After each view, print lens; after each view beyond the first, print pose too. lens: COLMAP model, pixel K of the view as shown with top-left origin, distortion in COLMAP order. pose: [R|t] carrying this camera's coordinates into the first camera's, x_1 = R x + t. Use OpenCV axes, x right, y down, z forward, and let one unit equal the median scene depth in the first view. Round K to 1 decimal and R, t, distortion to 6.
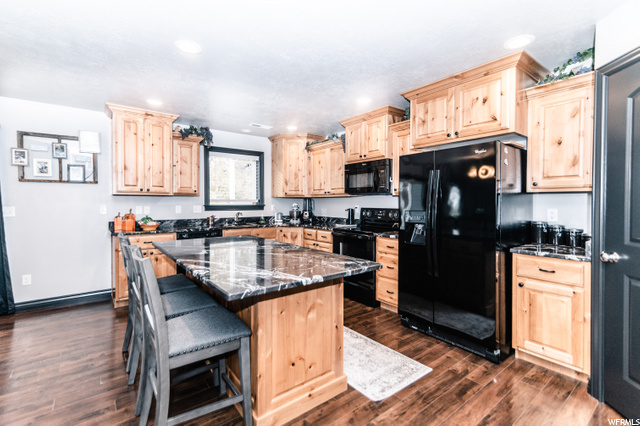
lens RADIAL K [[286.6, 0, 312.3], [0, 286.6, 205.1], [0, 0, 1]] dist [0.004977, -0.000057]
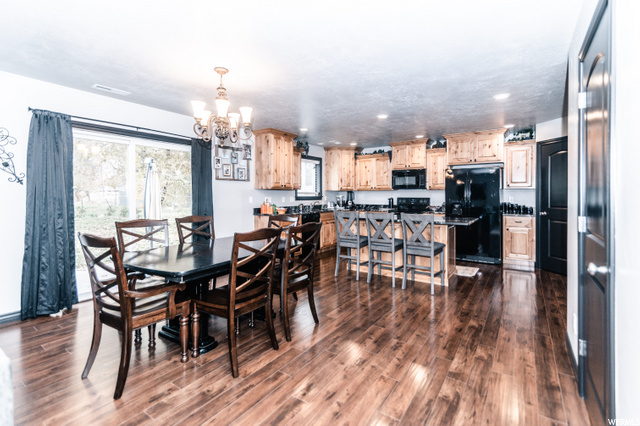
lens RADIAL K [[292.3, 0, 316.9], [0, 292.3, 194.9], [0, 0, 1]] dist [0.010798, 0.000008]
pose [[0.955805, -0.002610, 0.293990, -0.734226], [0.006184, 0.999918, -0.011230, 0.009944], [-0.293937, 0.012552, 0.955742, -0.412577]]
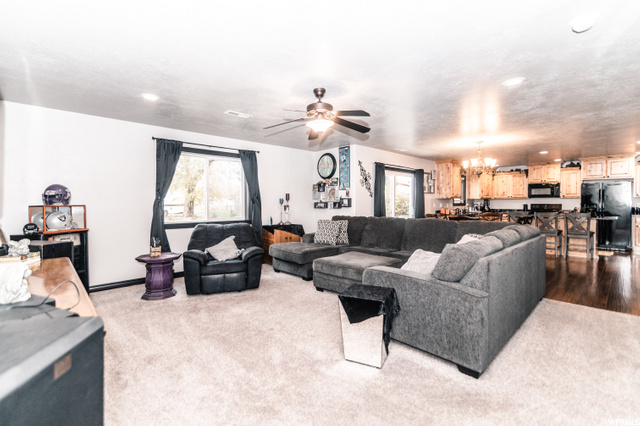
lens RADIAL K [[286.6, 0, 312.3], [0, 286.6, 205.1], [0, 0, 1]] dist [0.004977, -0.000057]
pose [[0.996845, -0.005581, 0.079178, -1.612532], [0.005909, 0.999975, -0.003910, 0.016730], [-0.079154, 0.004365, 0.996853, -0.984397]]
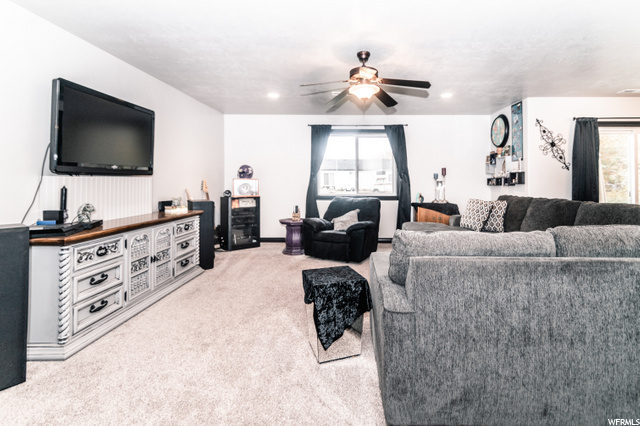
lens RADIAL K [[295.3, 0, 339.5], [0, 295.3, 178.6], [0, 0, 1]] dist [0.001878, 0.000071]
pose [[0.779283, -0.004027, -0.626660, -1.167562], [-0.009188, 0.999798, -0.017850, 0.027119], [0.626605, 0.019669, 0.779089, -0.834071]]
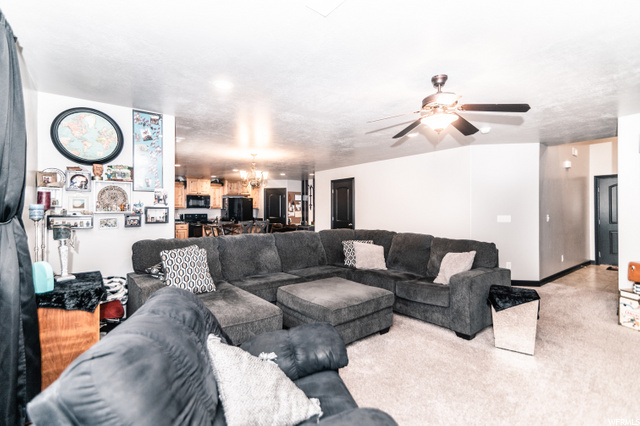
lens RADIAL K [[294.5, 0, 320.0], [0, 294.5, 213.0], [0, 0, 1]] dist [0.000648, -0.000044]
pose [[-0.004805, -0.009936, 0.999939, -2.135003], [0.013764, 0.999855, 0.010002, -0.007042], [-0.999894, 0.013811, -0.004667, -0.033560]]
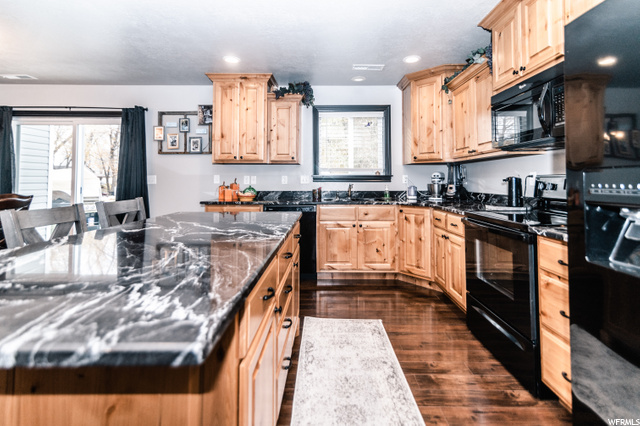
lens RADIAL K [[298.2, 0, 322.5], [0, 298.2, 169.3], [0, 0, 1]] dist [0.014374, -0.000017]
pose [[0.791727, -0.025064, -0.610361, 0.197431], [-0.005708, 0.998811, -0.048419, 0.026937], [0.610849, 0.041818, 0.790642, 0.336841]]
